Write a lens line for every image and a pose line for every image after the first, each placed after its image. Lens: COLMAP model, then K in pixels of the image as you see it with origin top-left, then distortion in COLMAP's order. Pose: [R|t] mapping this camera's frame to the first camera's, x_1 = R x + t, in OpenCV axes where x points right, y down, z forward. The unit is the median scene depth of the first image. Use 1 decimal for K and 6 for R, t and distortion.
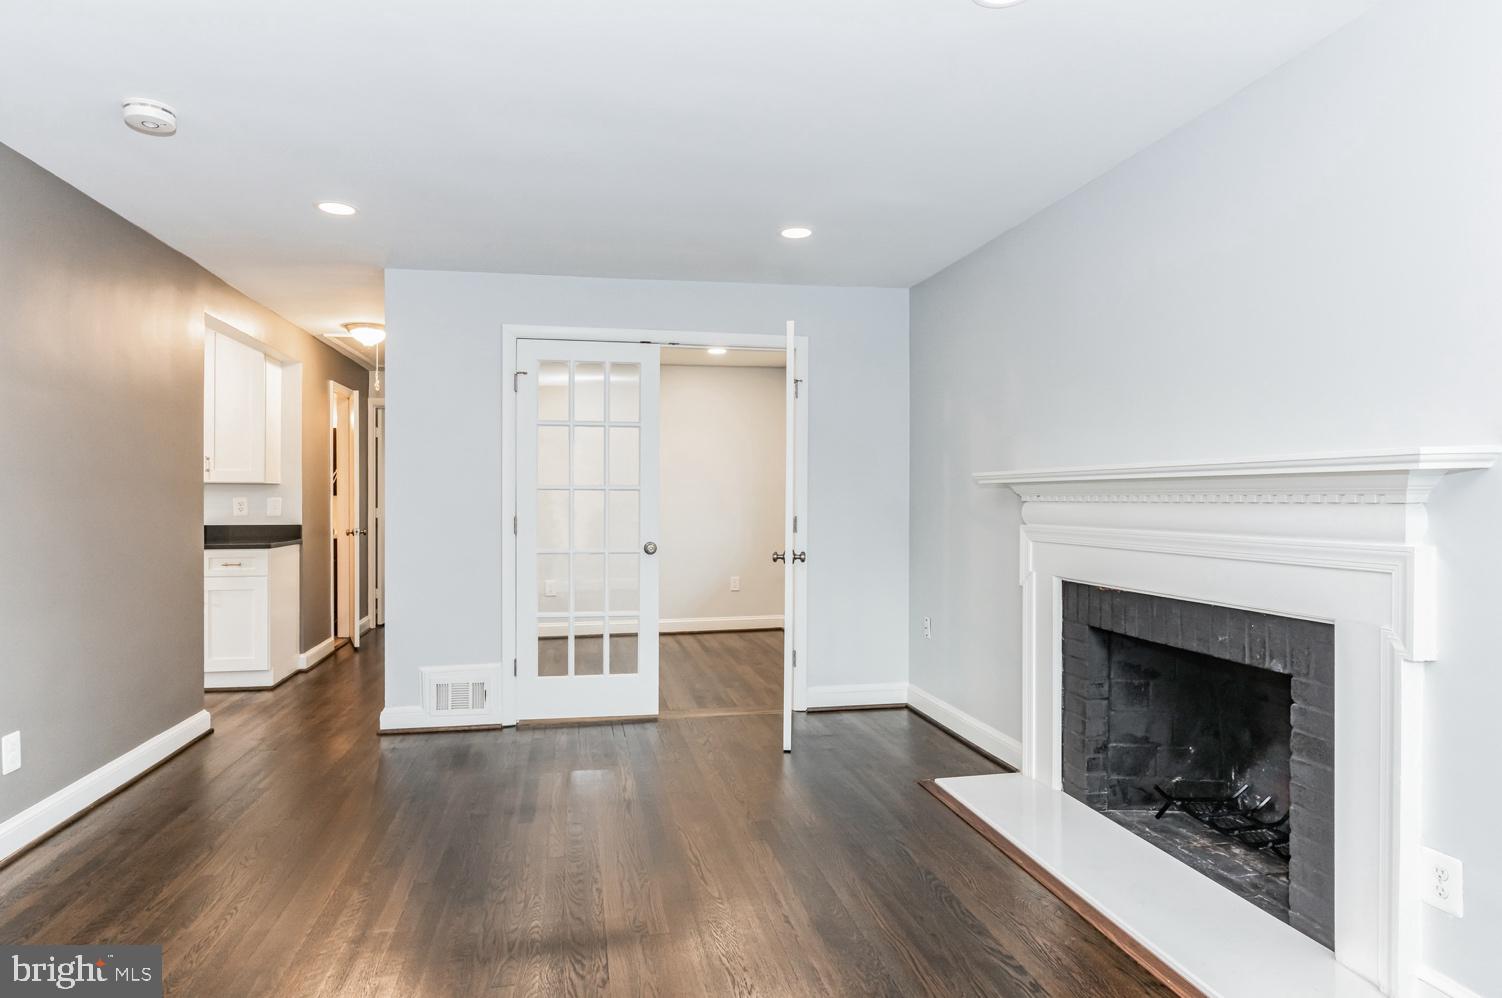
lens RADIAL K [[842.9, 0, 751.0], [0, 842.9, 499.0], [0, 0, 1]] dist [-0.001330, -0.000924]
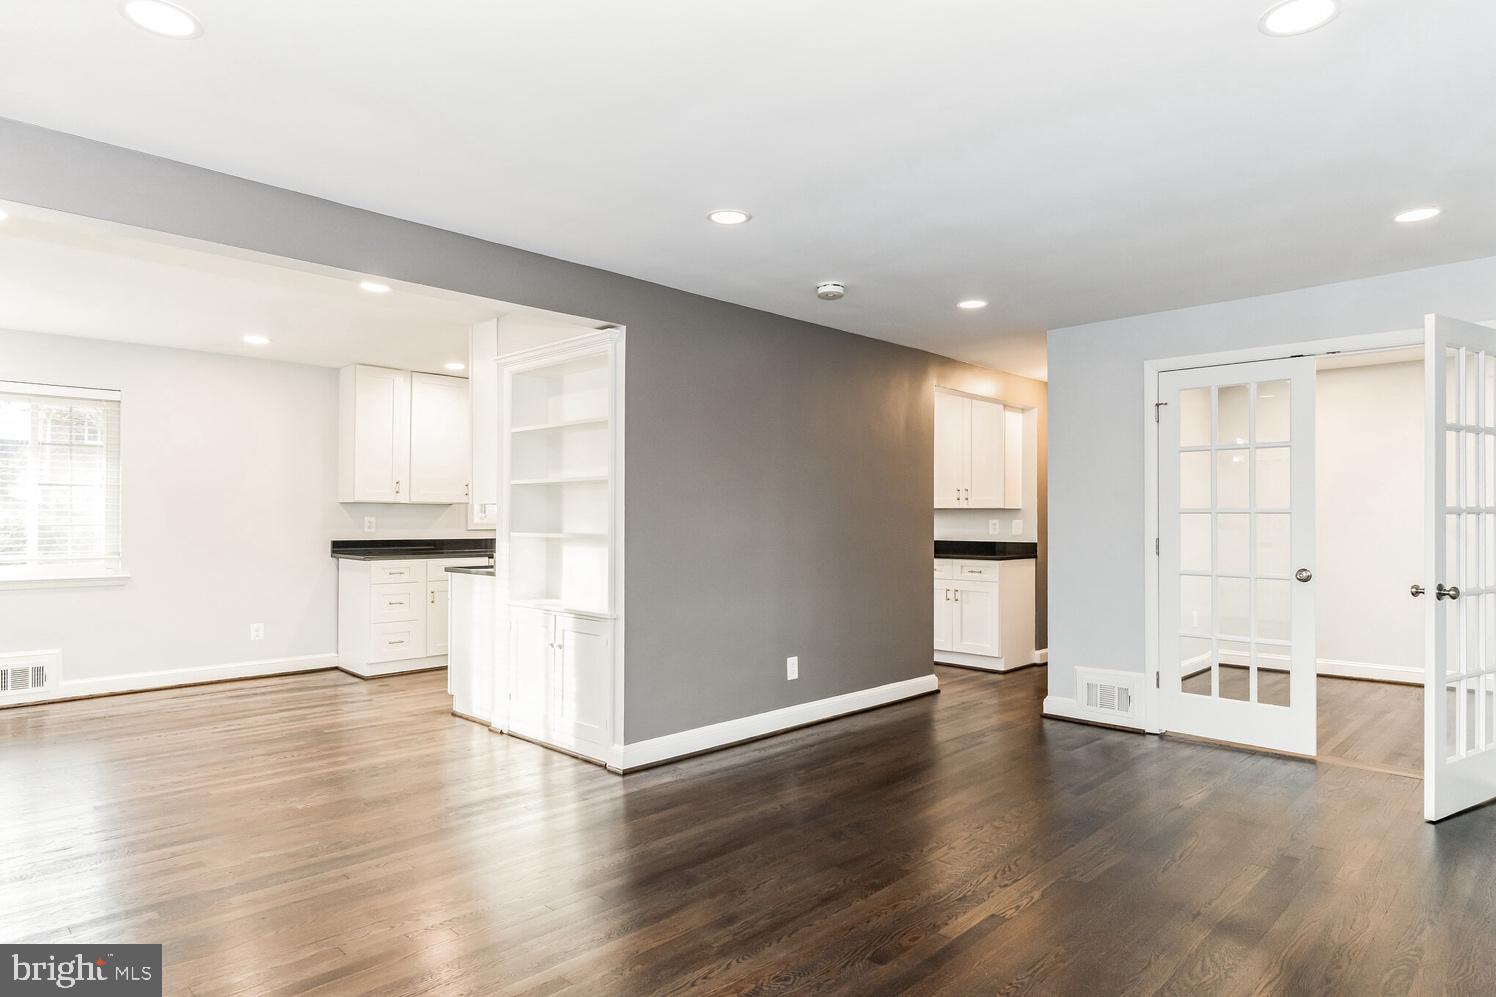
lens RADIAL K [[866.5, 0, 747.9], [0, 866.5, 513.6], [0, 0, 1]] dist [0.000185, 0.000084]
pose [[0.568158, -0.004116, -0.822909, 0.337297], [-0.002277, 0.999976, -0.006574, -0.002715], [0.822916, 0.005609, 0.568135, -0.055049]]
